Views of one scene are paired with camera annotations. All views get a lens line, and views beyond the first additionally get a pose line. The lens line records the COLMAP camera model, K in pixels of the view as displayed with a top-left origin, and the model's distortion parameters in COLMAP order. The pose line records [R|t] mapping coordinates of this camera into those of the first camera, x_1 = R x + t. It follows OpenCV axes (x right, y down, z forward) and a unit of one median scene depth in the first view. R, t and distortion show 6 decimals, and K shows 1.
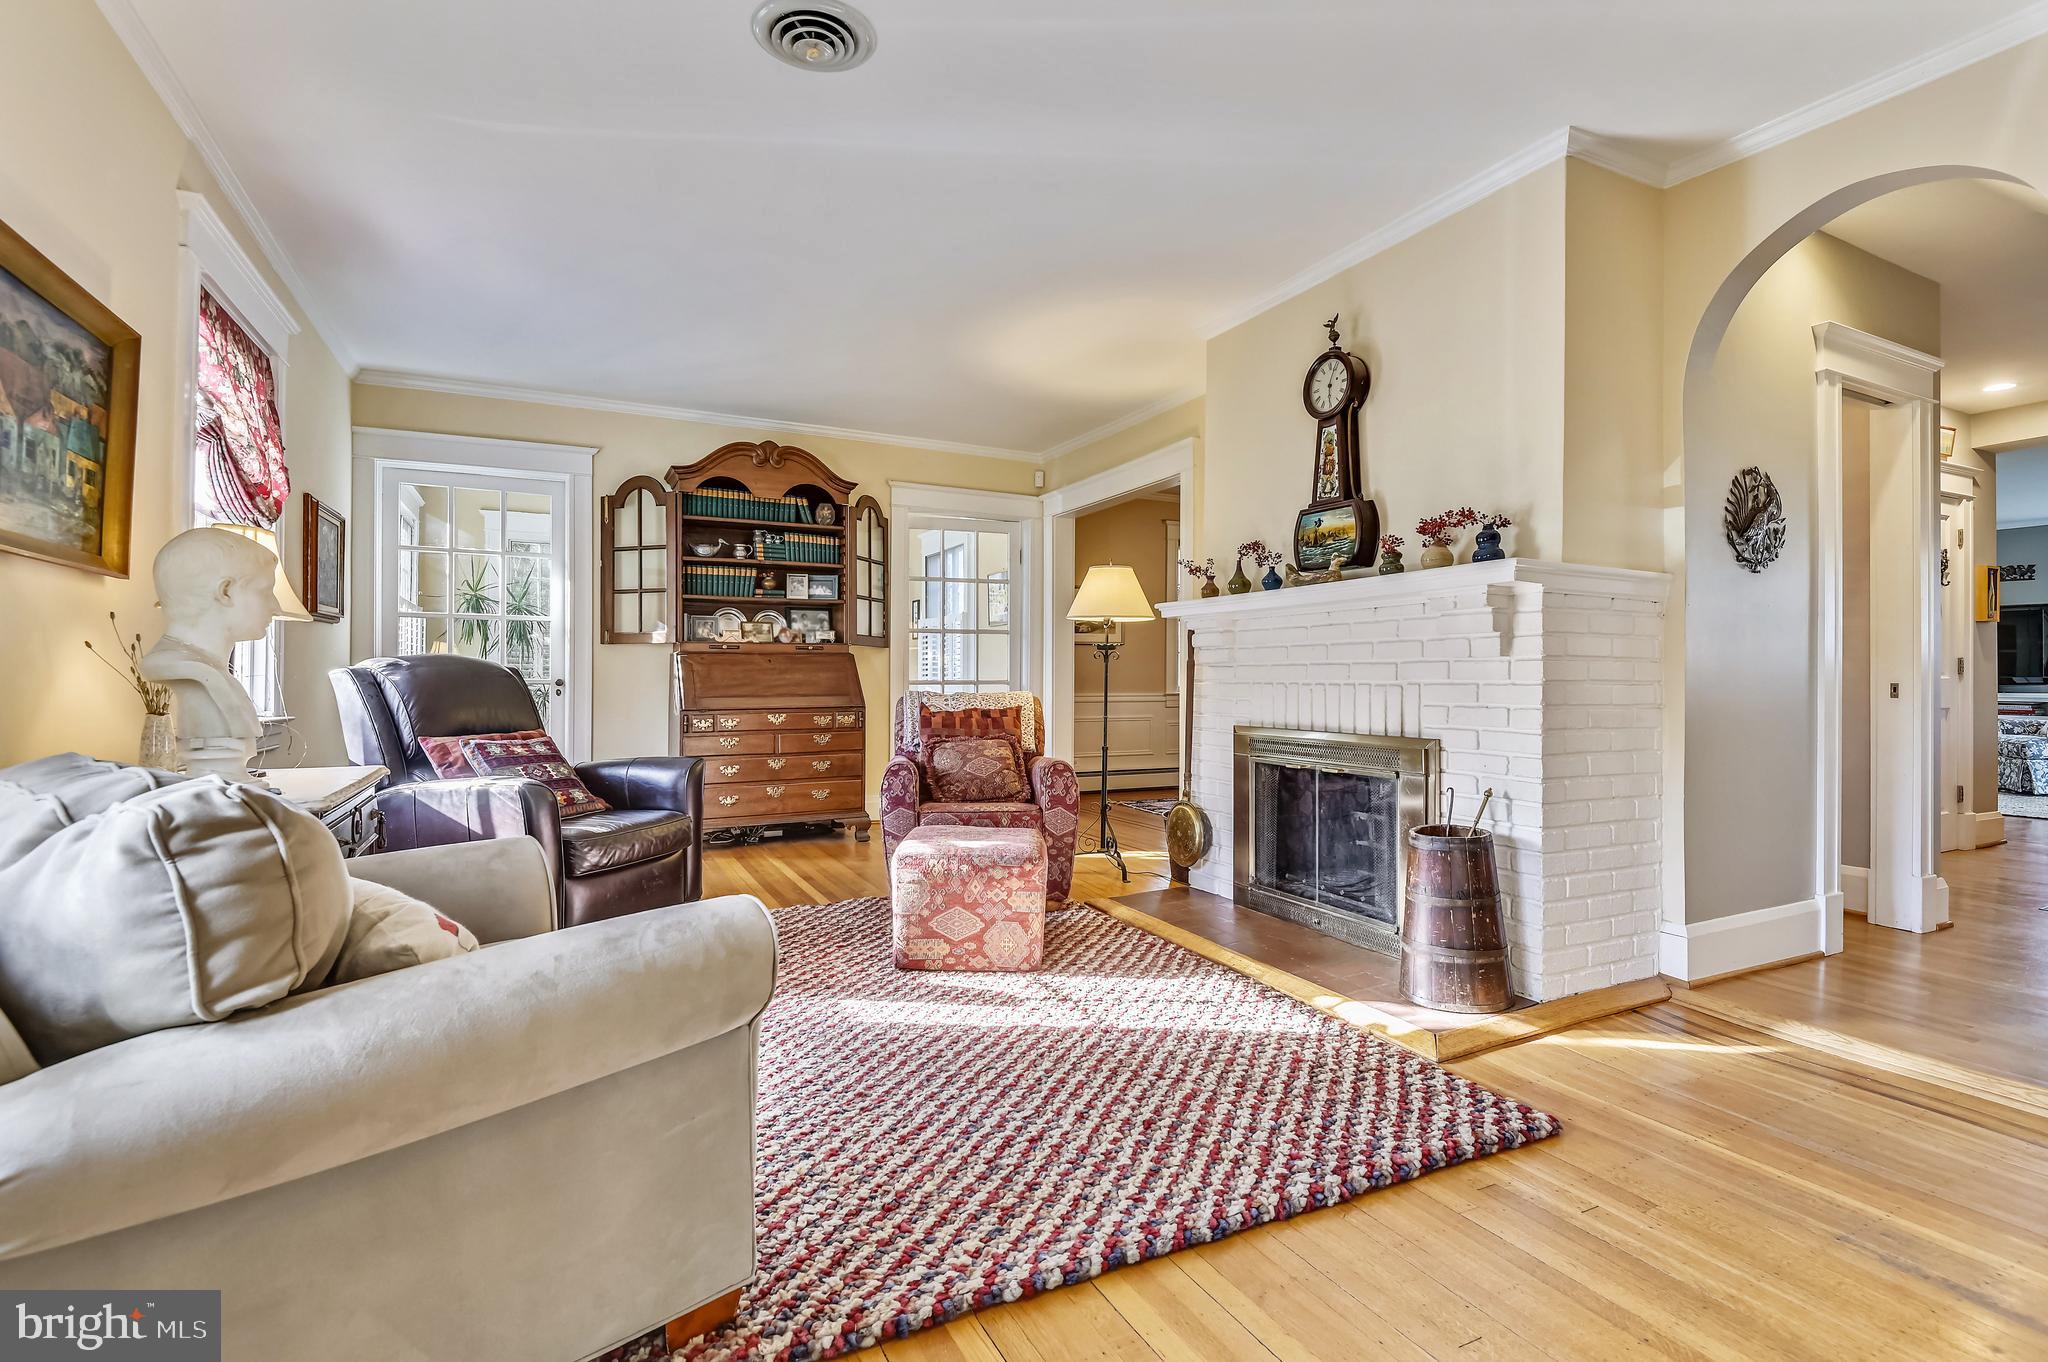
lens RADIAL K [[930.4, 0, 1035.2], [0, 930.4, 679.8], [0, 0, 1]] dist [0.035000, -0.027712]
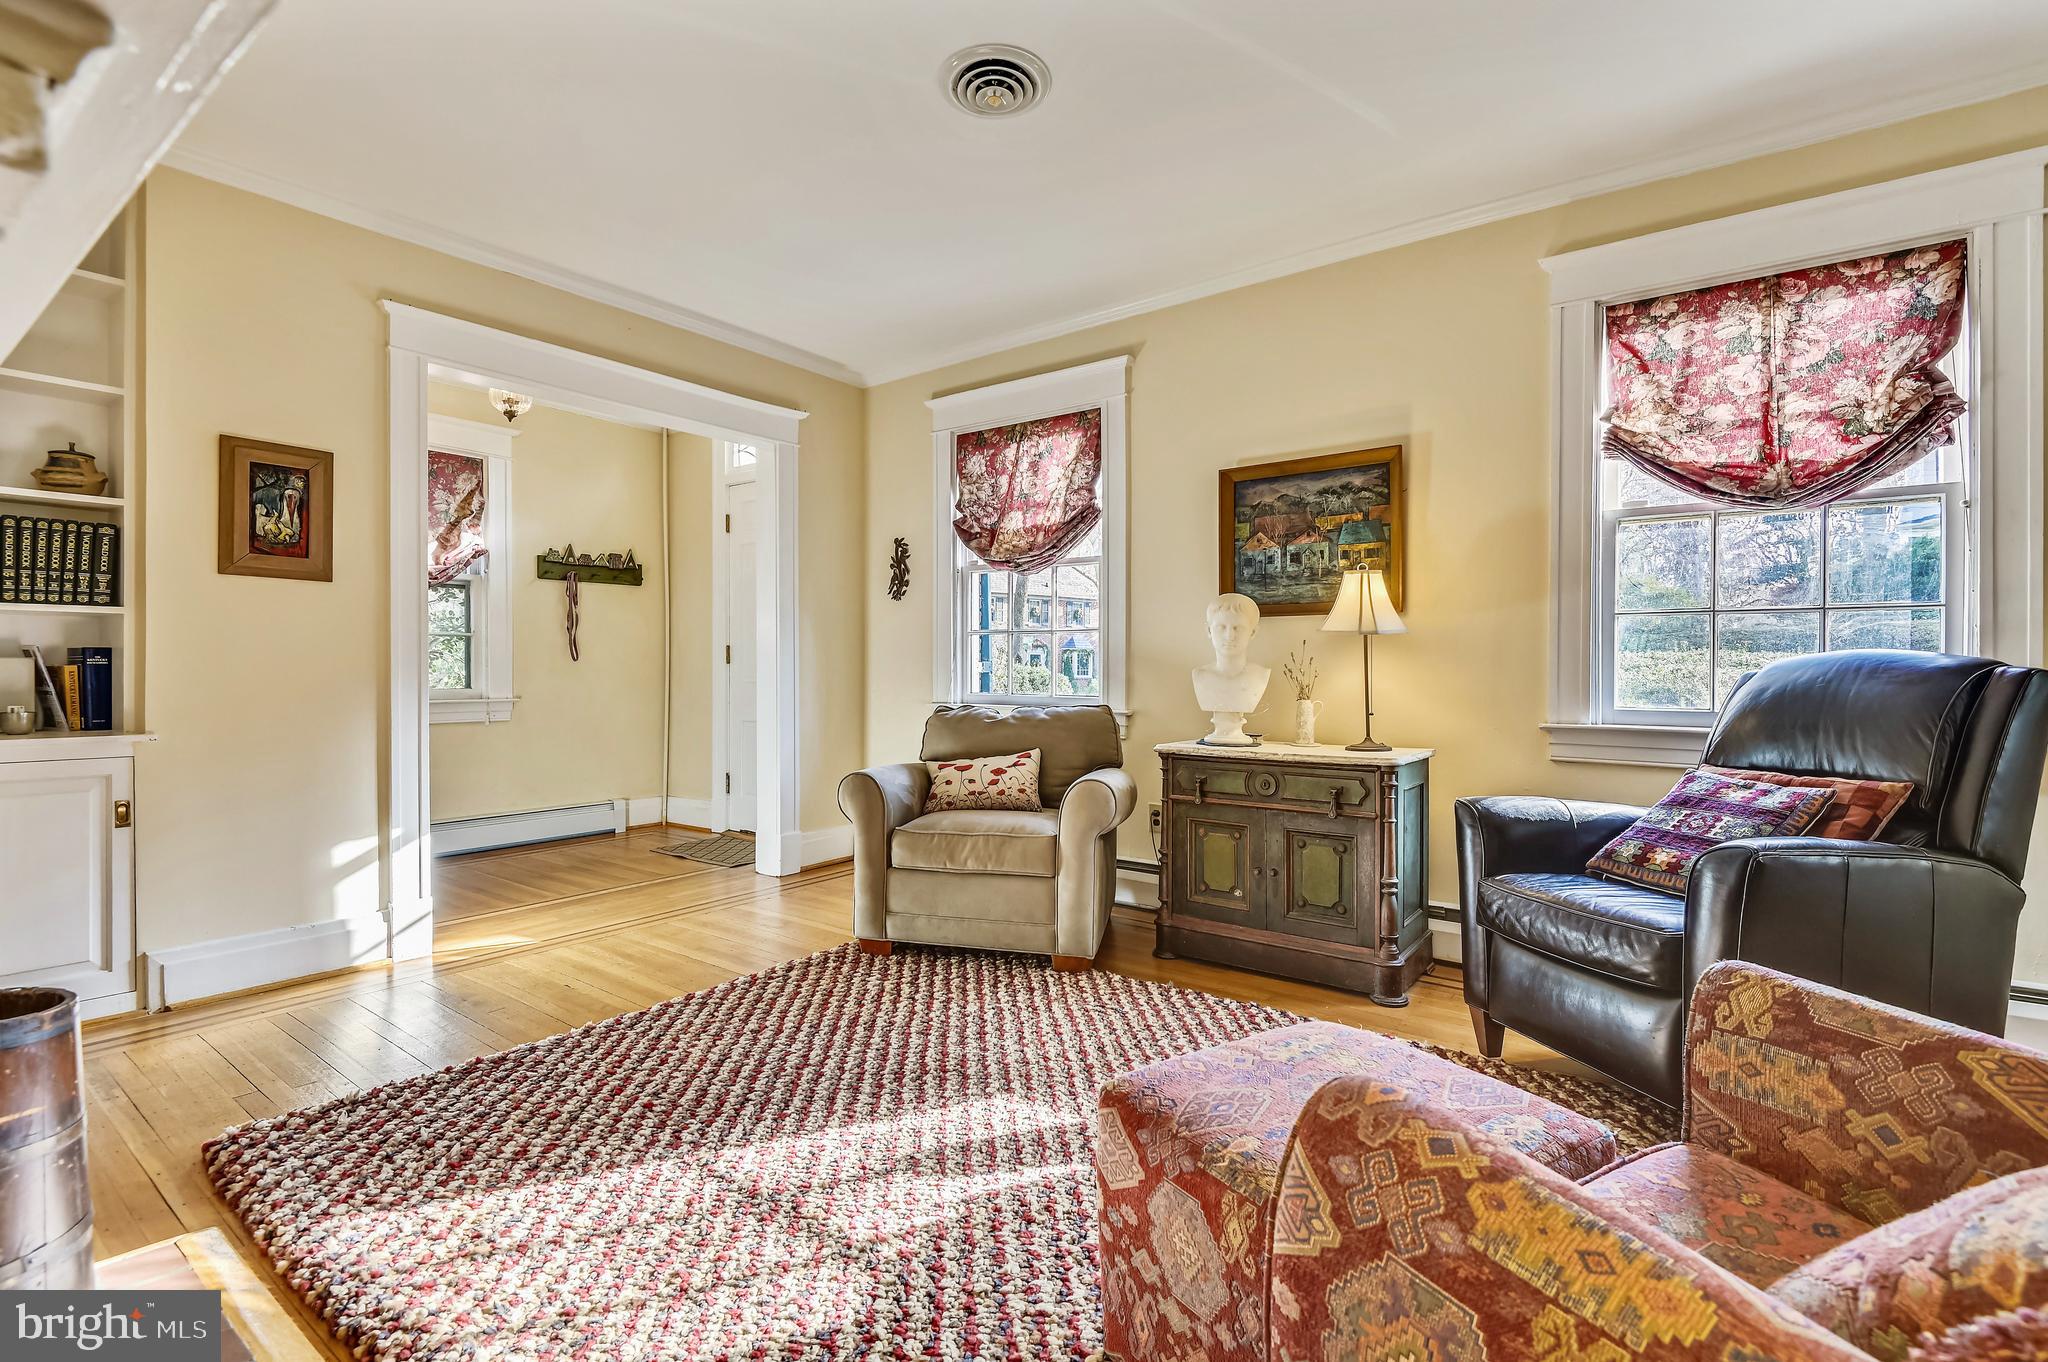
lens RADIAL K [[930.4, 0, 1035.2], [0, 930.4, 679.8], [0, 0, 1]] dist [0.035000, -0.027712]
pose [[-0.886860, -0.002021, -0.462034, 0.172057], [-0.006610, 0.999944, 0.008314, -0.006412], [0.461991, 0.010427, -0.886823, 1.550431]]
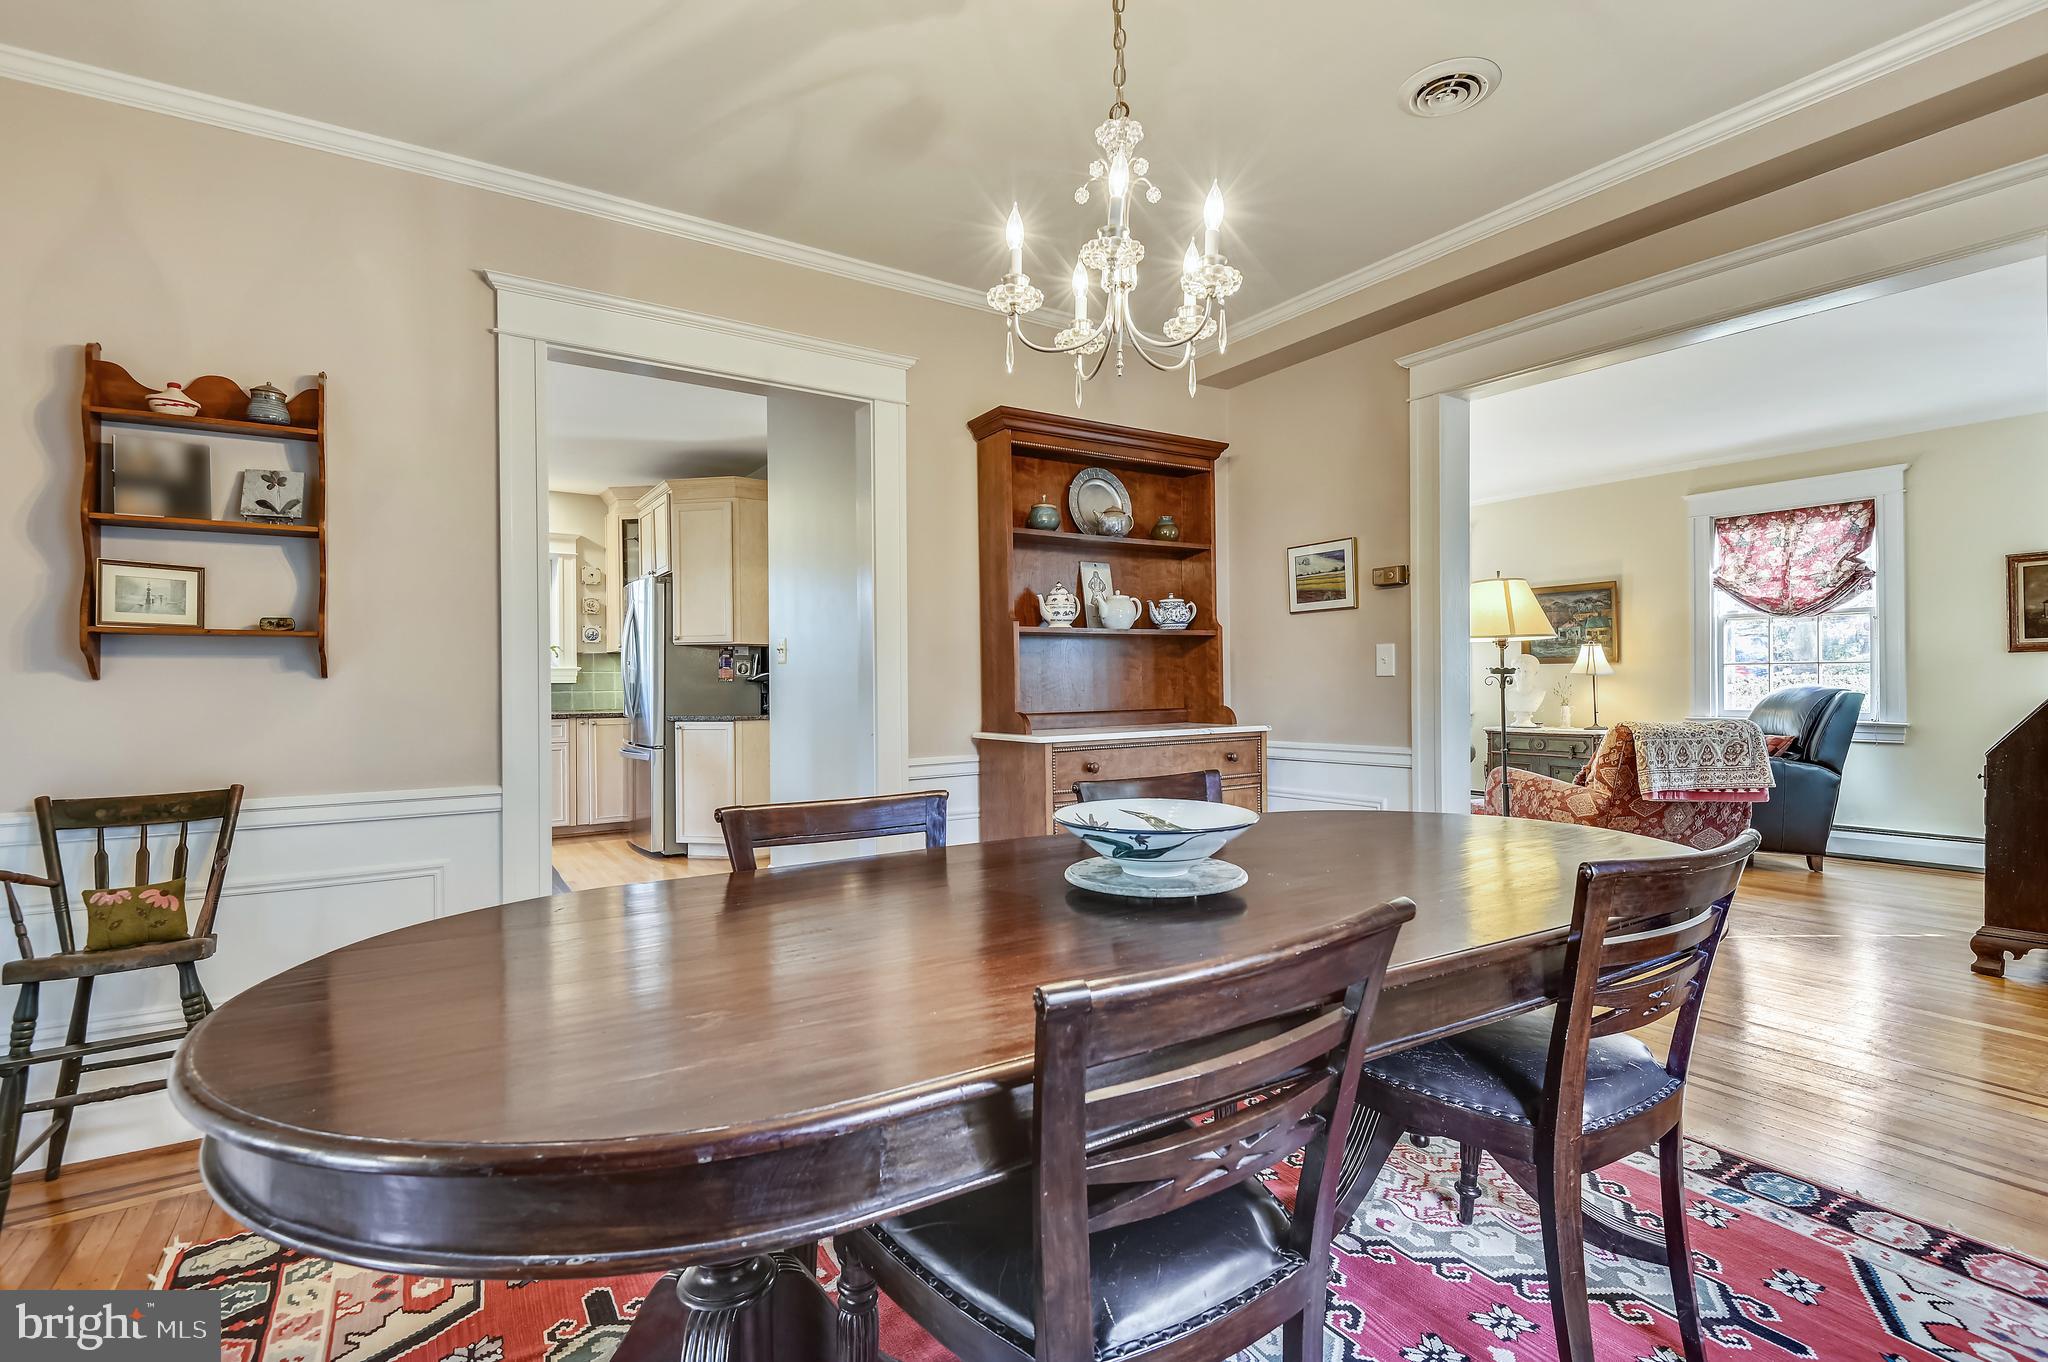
lens RADIAL K [[947.4, 0, 1024.0], [0, 947.4, 681.0], [0, 0, 1]] dist [0.035662, -0.029767]
pose [[-0.993133, 0.007666, -0.116740, 0.975497], [0.007619, 0.999971, 0.000842, -0.048587], [0.116743, -0.000053, -0.993162, 2.904843]]
